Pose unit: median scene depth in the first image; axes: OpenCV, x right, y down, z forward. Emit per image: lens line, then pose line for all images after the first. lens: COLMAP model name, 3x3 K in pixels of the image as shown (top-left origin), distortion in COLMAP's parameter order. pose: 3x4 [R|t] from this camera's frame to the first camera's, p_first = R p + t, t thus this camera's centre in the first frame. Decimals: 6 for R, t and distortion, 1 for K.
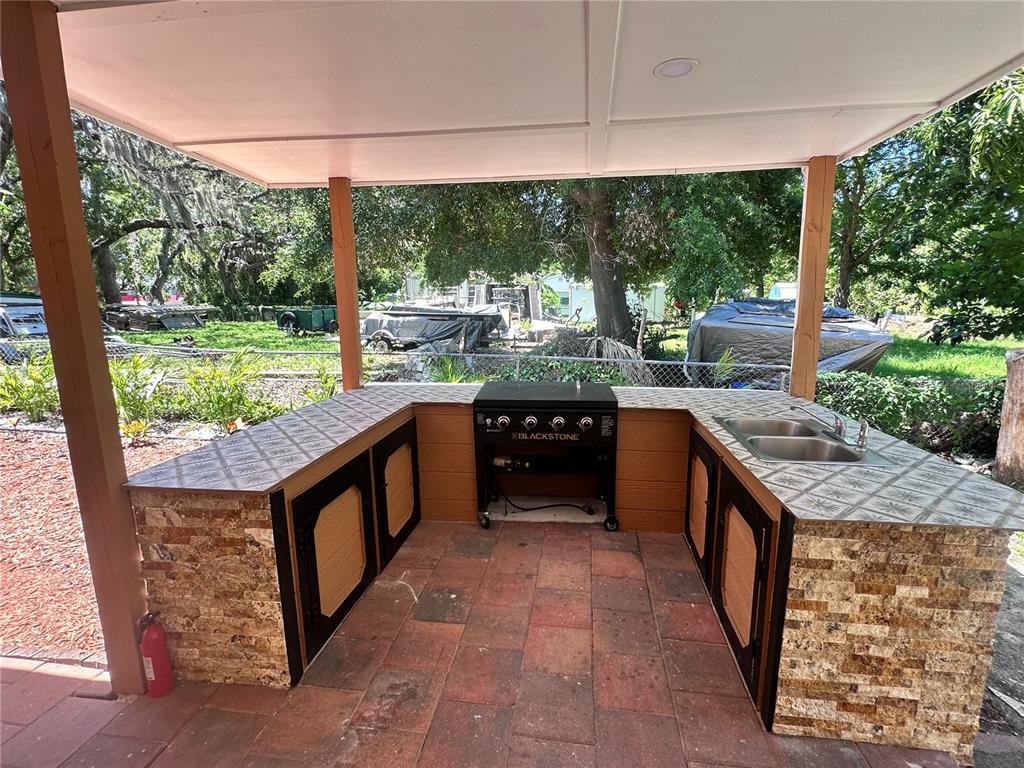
lens RADIAL K [[486.8, 0, 514.9], [0, 486.8, 383.6], [0, 0, 1]] dist [-0.005643, 0.001135]
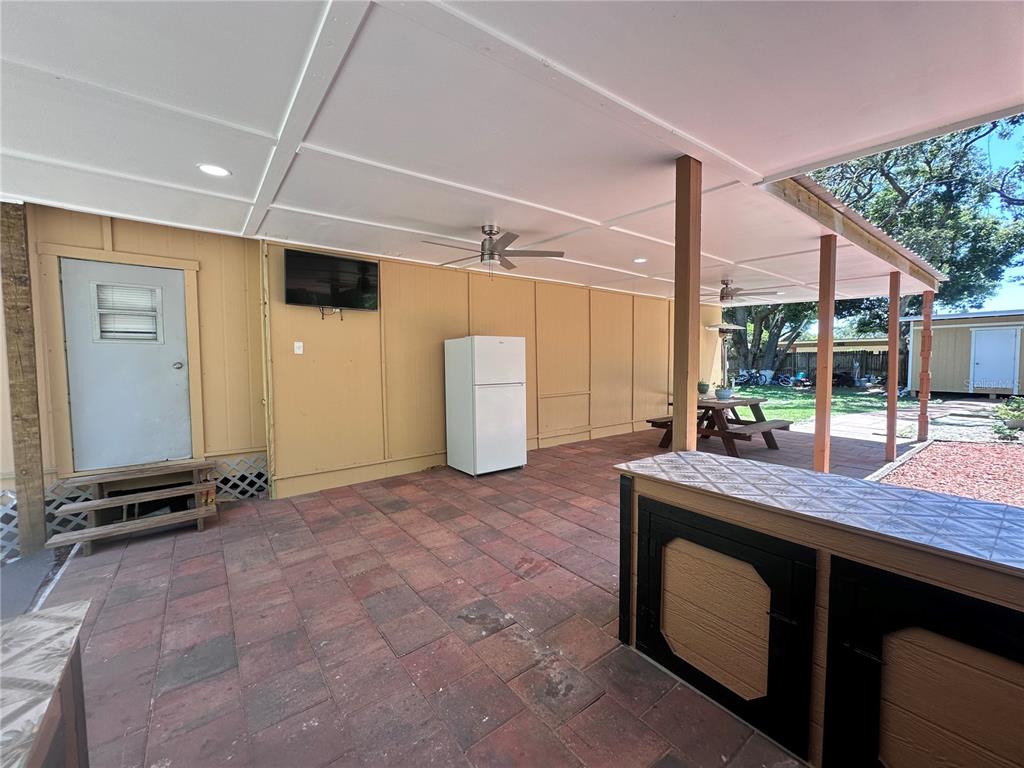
lens RADIAL K [[410.2, 0, 510.9], [0, 410.2, 385.2], [0, 0, 1]] dist [-0.006655, 0.001470]
pose [[-0.708250, 0.051710, -0.704065, 0.381729], [-0.110979, 0.976758, 0.183376, -0.142274], [0.697184, 0.208013, -0.686051, 1.222290]]
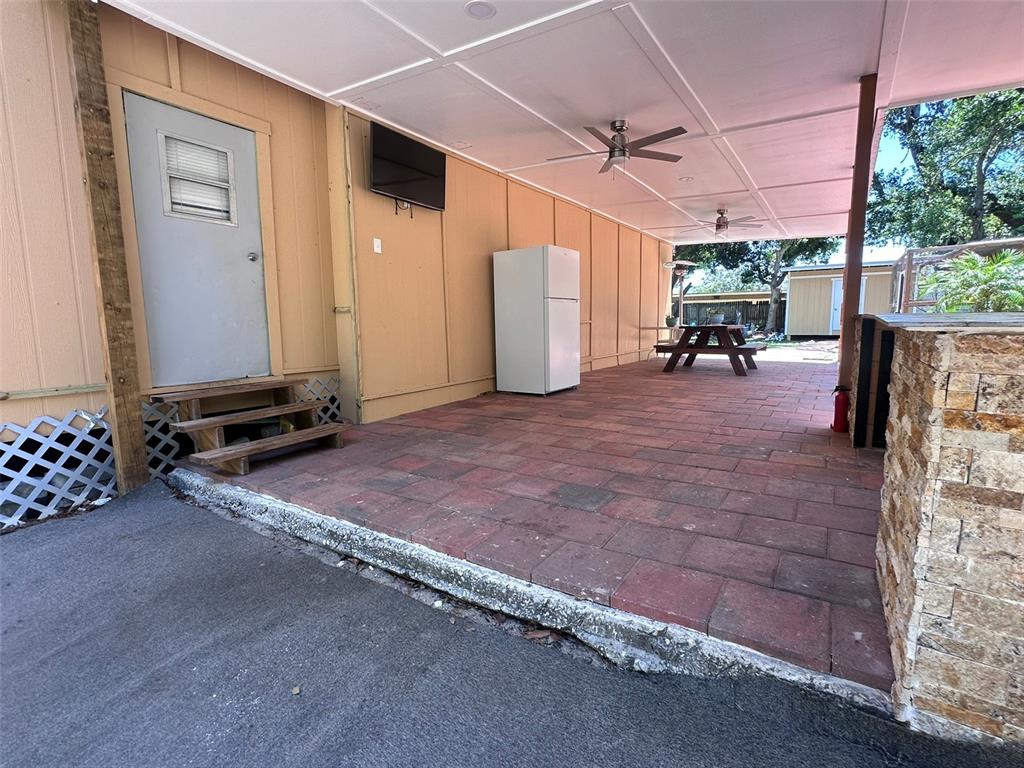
lens RADIAL K [[486.8, 0, 509.0], [0, 486.8, 387.7], [0, 0, 1]] dist [-0.005643, 0.001135]
pose [[-0.442970, 0.131160, -0.886891, 0.709823], [-0.138619, 0.967325, 0.212290, -0.012529], [0.885755, 0.216978, -0.410314, 0.975601]]
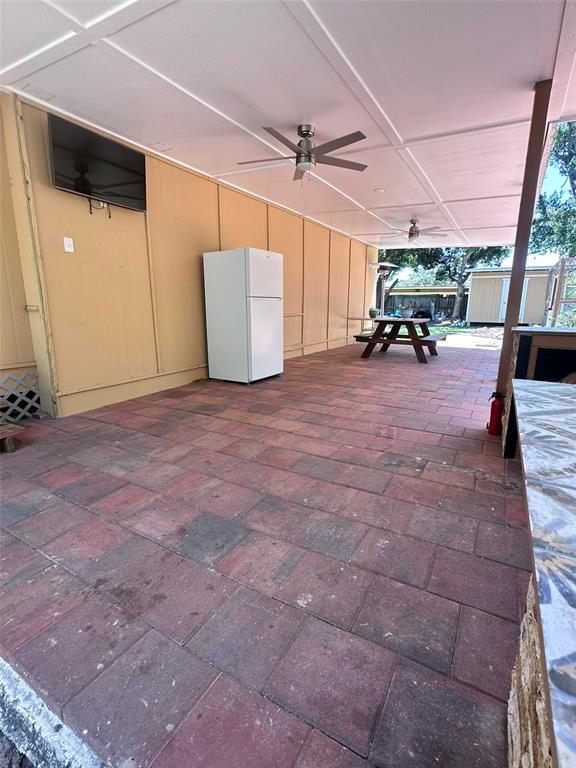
lens RADIAL K [[365.1, 0, 285.2], [0, 365.1, 387.0], [0, 0, 1]] dist [-0.005643, 0.001135]
pose [[-0.393768, 0.205102, -0.896036, 0.541282], [-0.161656, 0.944145, 0.287155, -0.043380], [0.904883, 0.257922, -0.338618, 0.998997]]
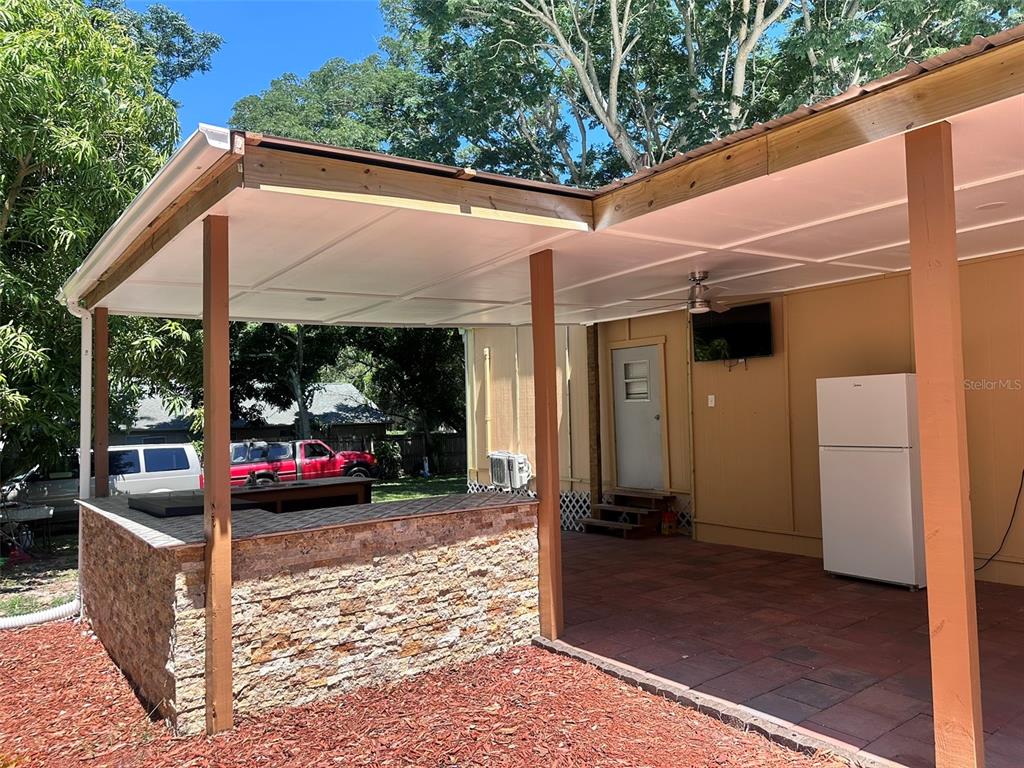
lens RADIAL K [[713.5, 0, 514.6], [0, 713.5, 382.0], [0, 0, 1]] dist [0.032557, -0.023083]
pose [[-0.704123, 0.057715, 0.707728, -0.526672], [0.153259, 0.985552, 0.072107, -0.217530], [-0.693341, 0.159238, -0.702795, 1.625269]]
